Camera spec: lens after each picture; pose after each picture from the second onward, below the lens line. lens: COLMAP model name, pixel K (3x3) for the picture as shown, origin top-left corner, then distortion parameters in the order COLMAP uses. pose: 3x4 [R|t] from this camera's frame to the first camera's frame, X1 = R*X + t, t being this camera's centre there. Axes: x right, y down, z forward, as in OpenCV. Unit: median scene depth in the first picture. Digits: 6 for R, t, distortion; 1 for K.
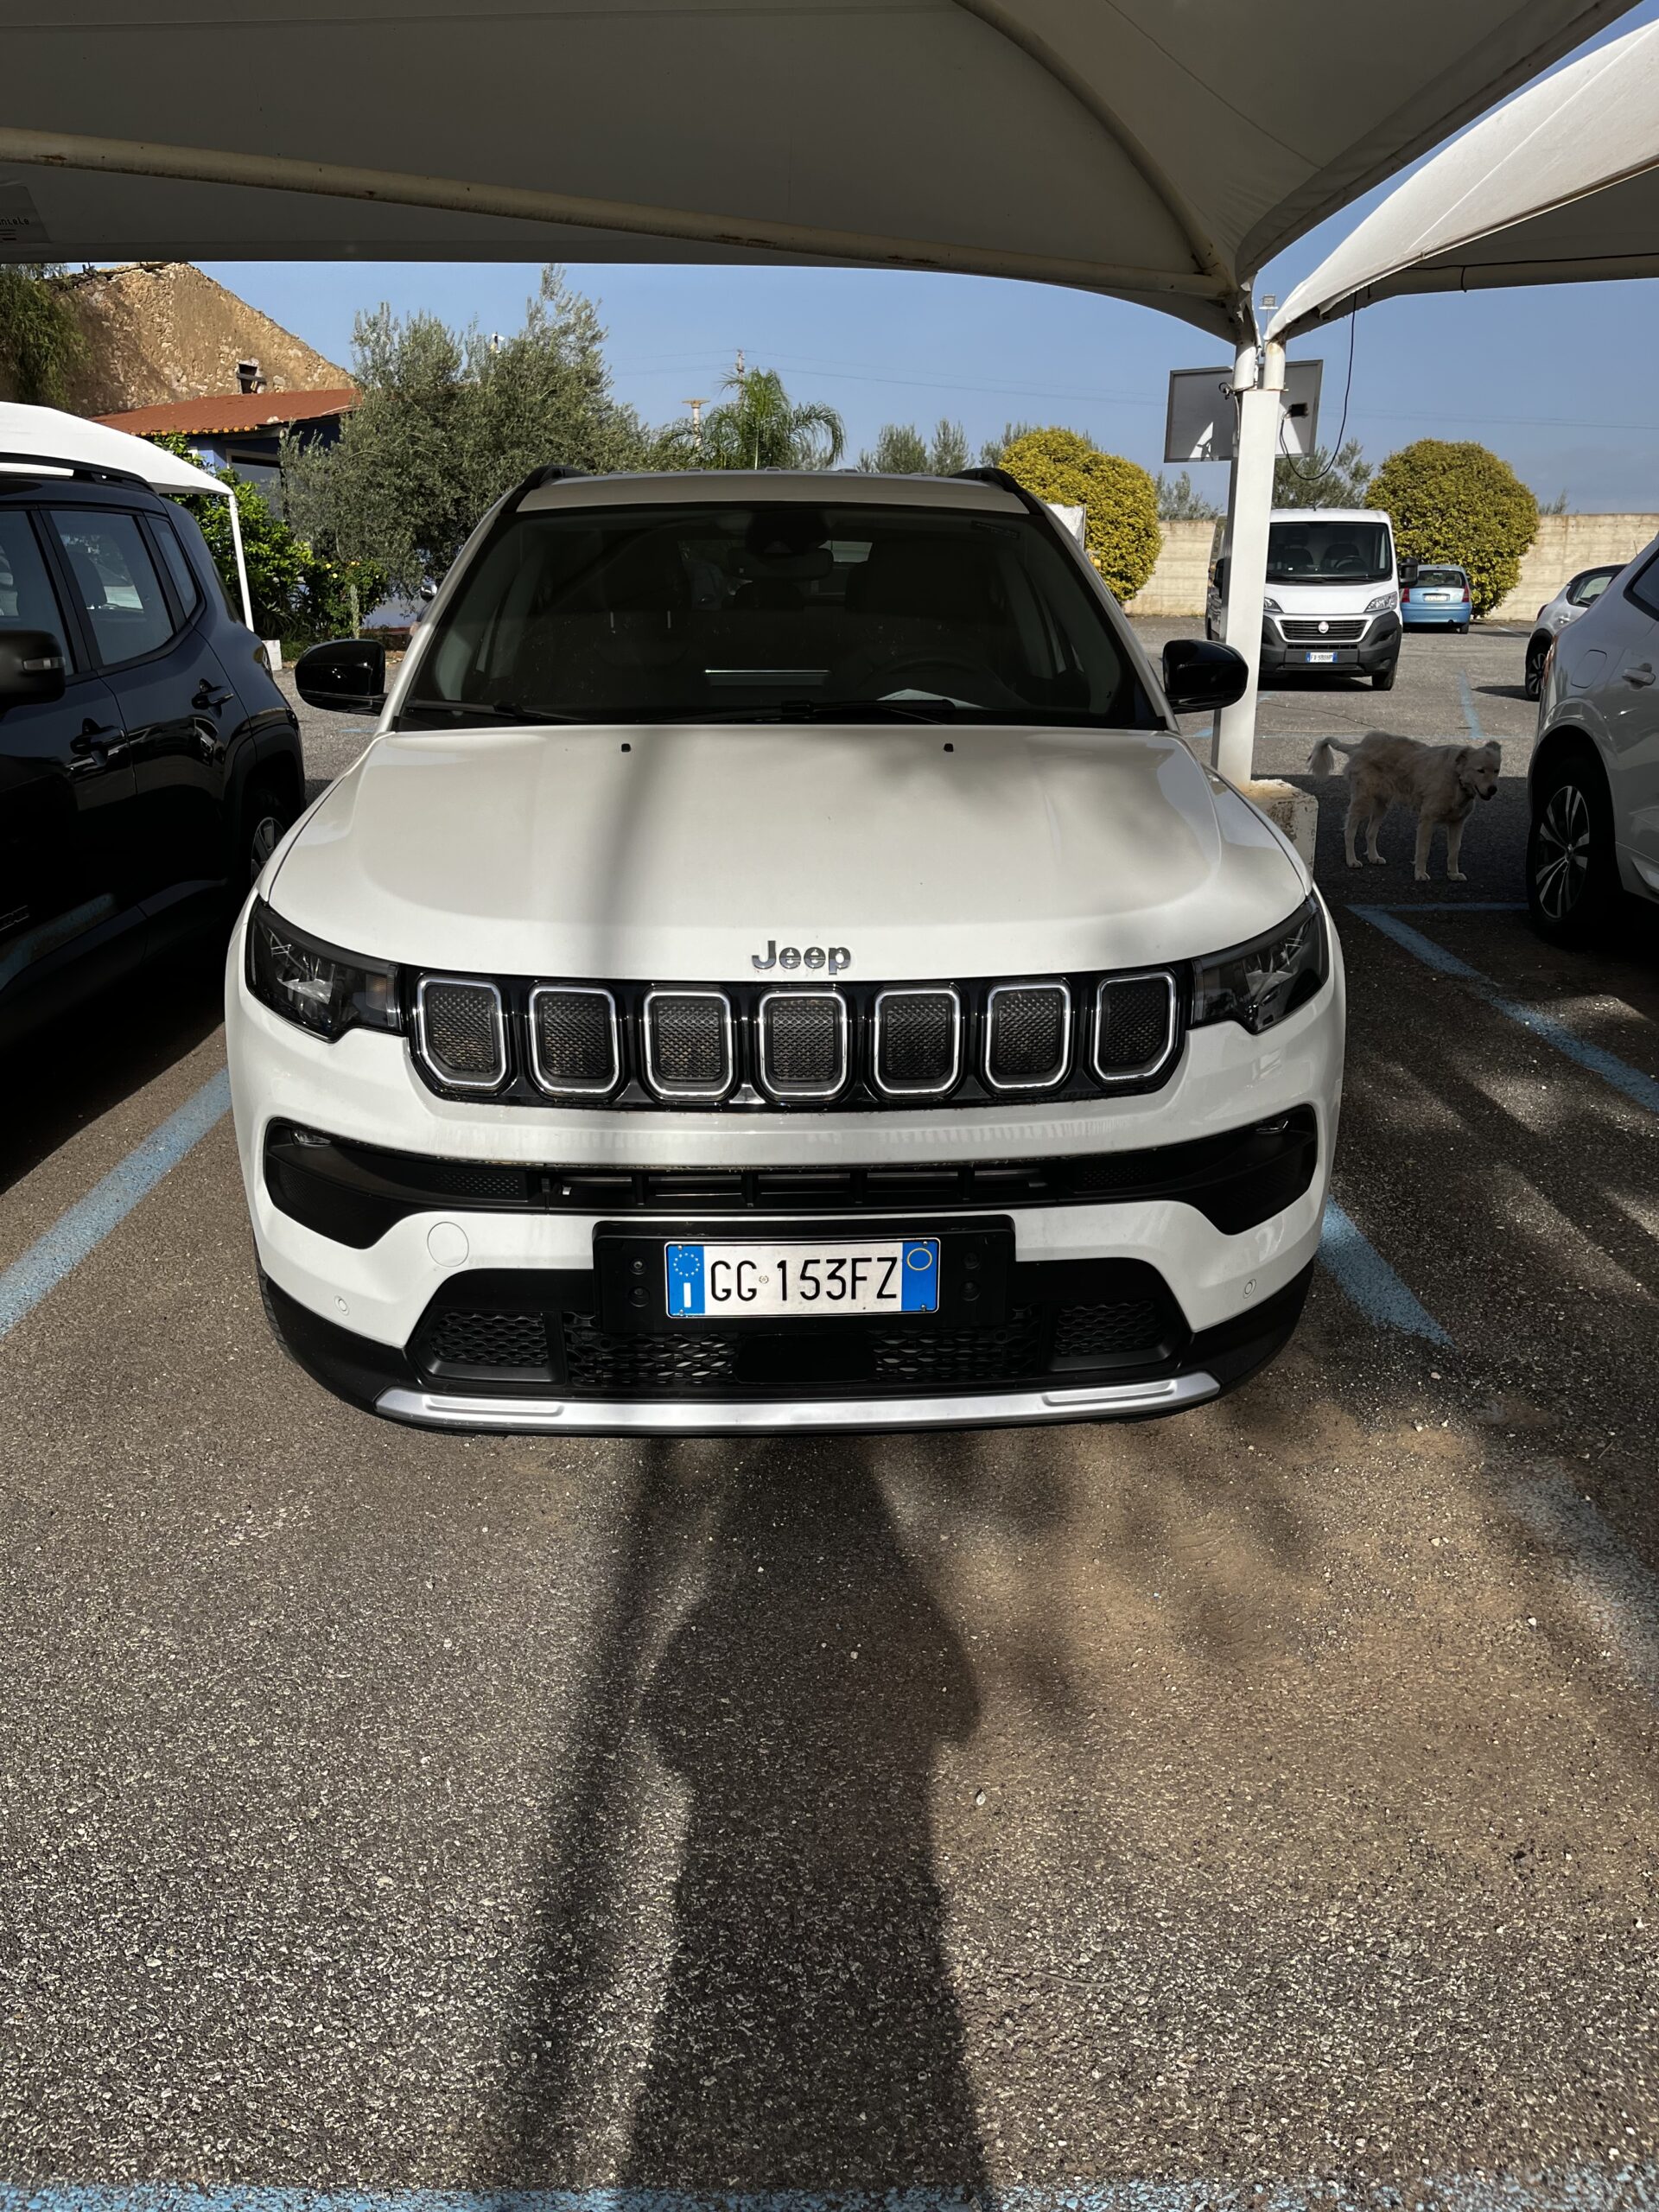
lens RADIAL K [[1659.4, 0, 829.5], [0, 1659.4, 1106.0], [0, 0, 1]] dist [0.029173, 0.000302]
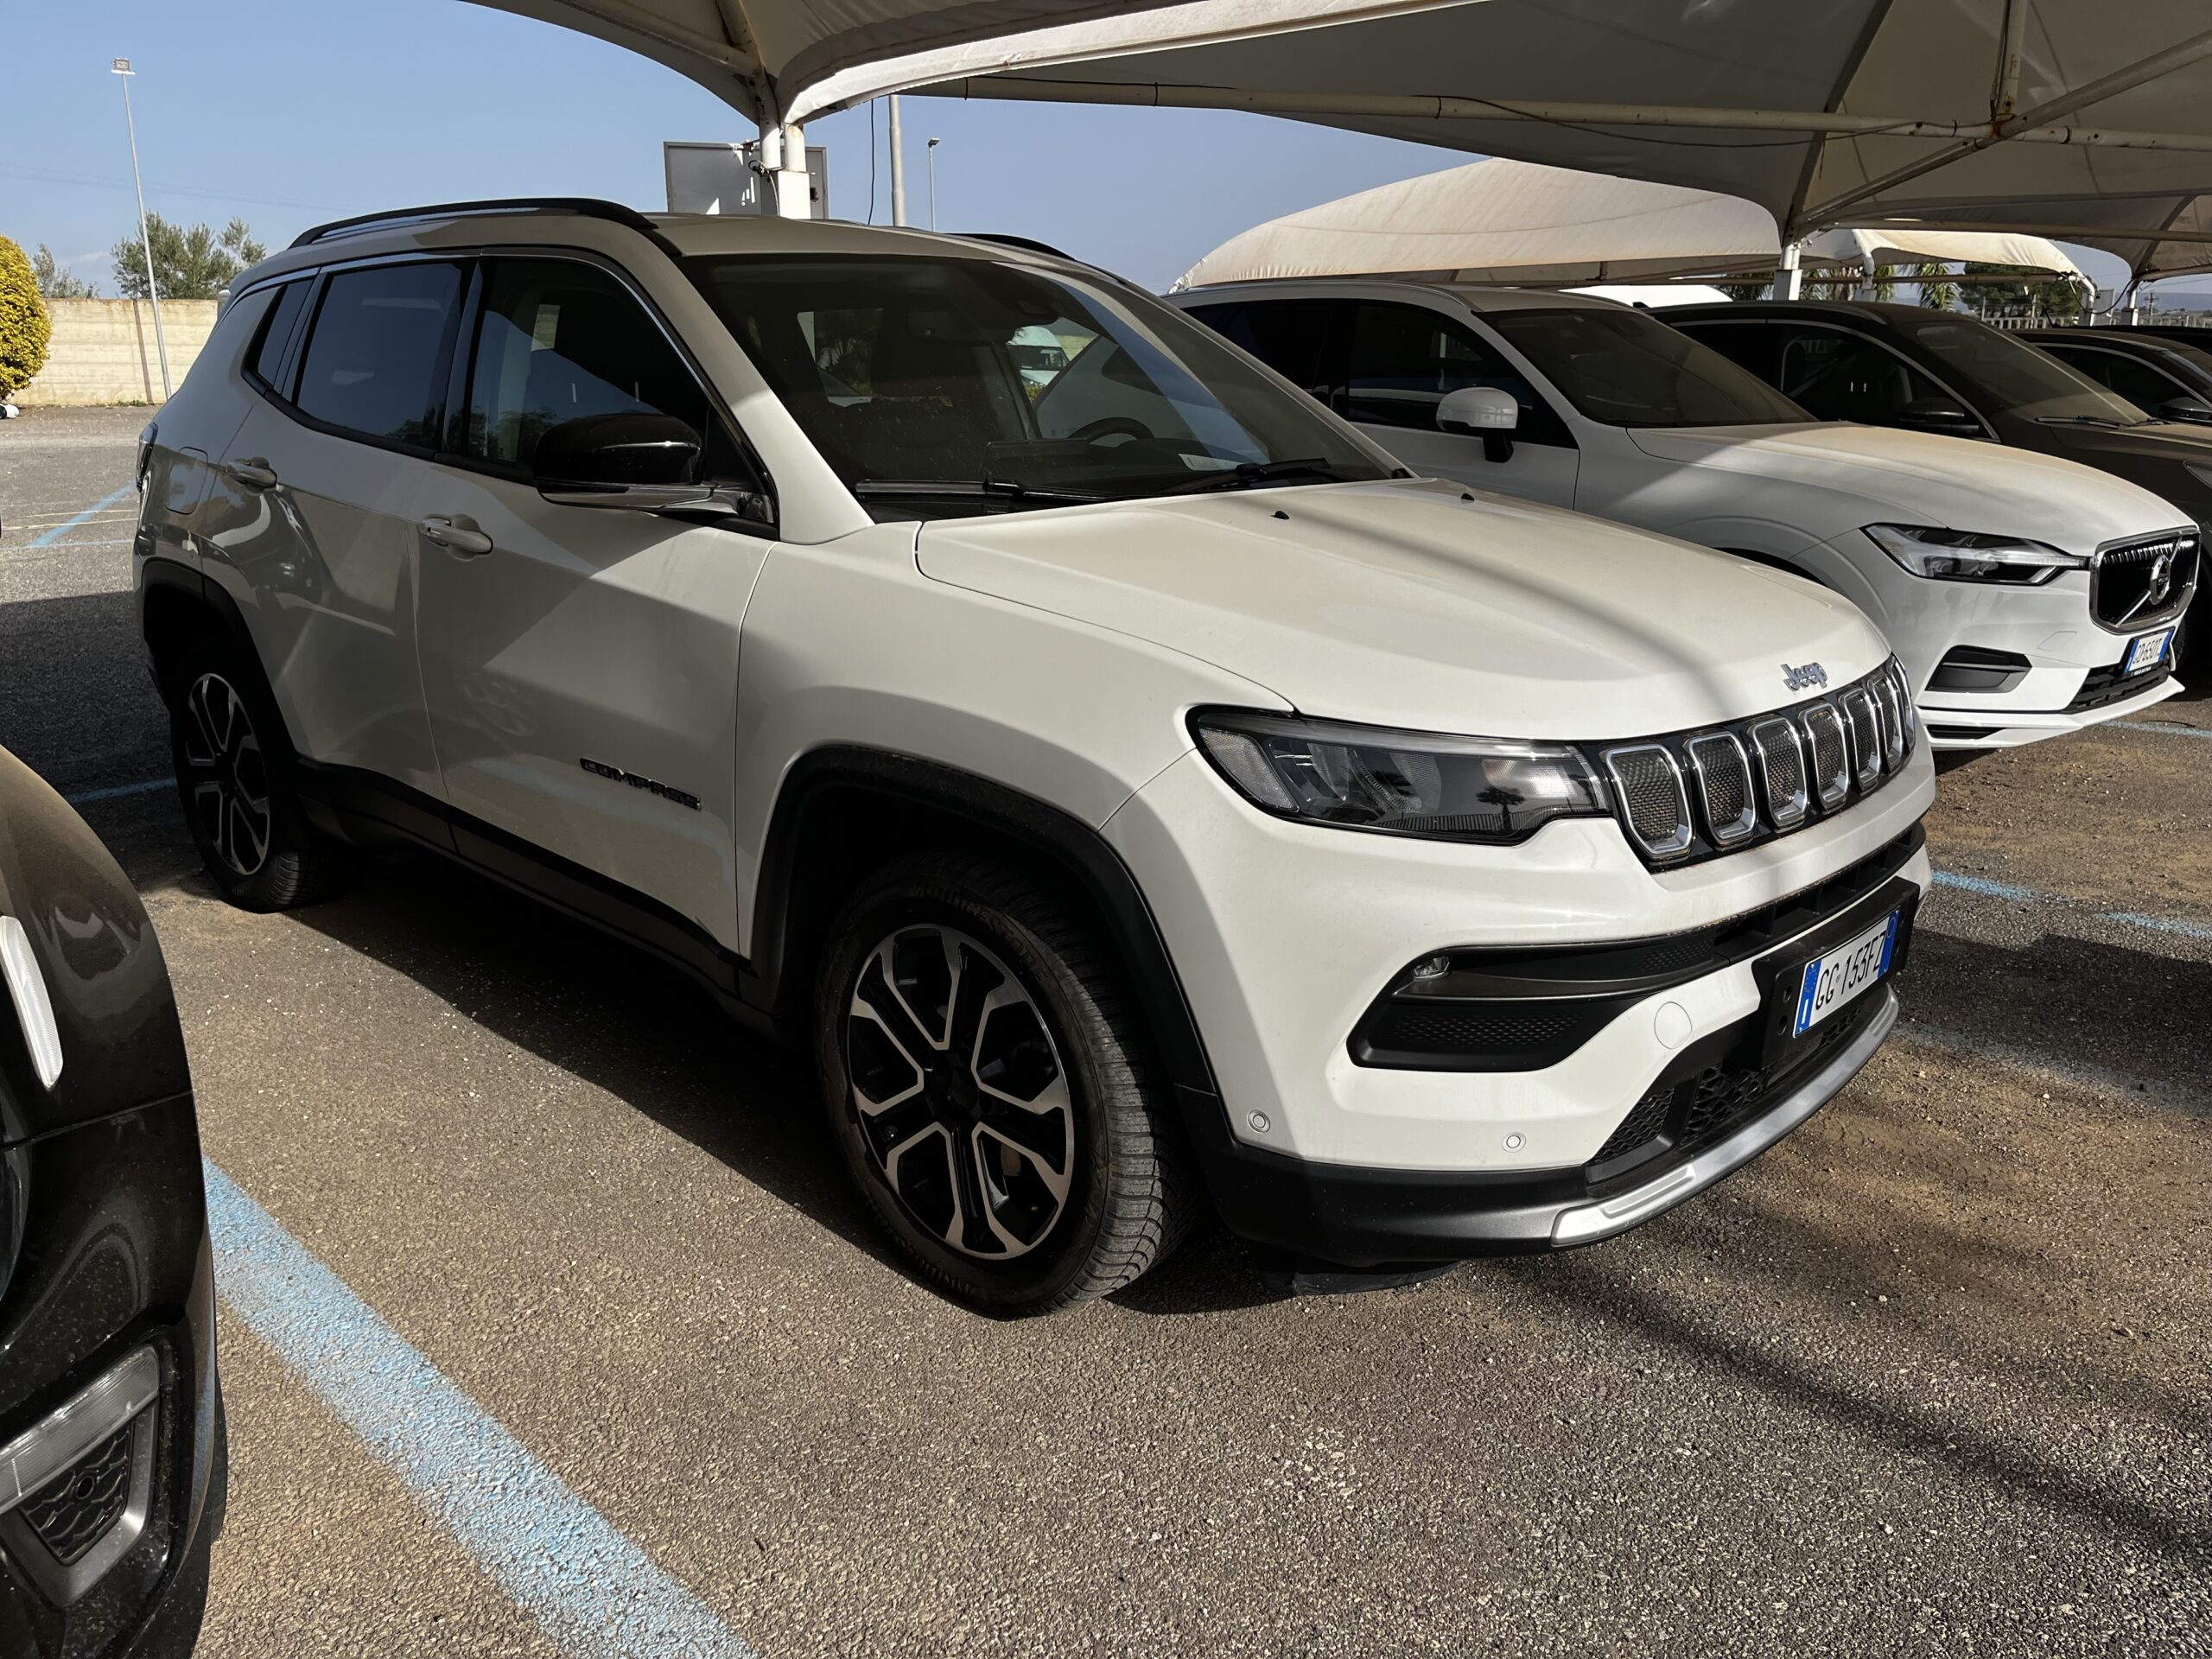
lens RADIAL K [[1657.7, 0, 1106.0], [0, 1657.7, 829.5], [0, 0, 1]] dist [0.099754, -0.130251]
pose [[0.714661, -0.183997, 0.674837, -0.365517], [0.210123, 0.976694, 0.043777, -0.045087], [-0.667165, 0.110513, 0.736667, 0.170445]]
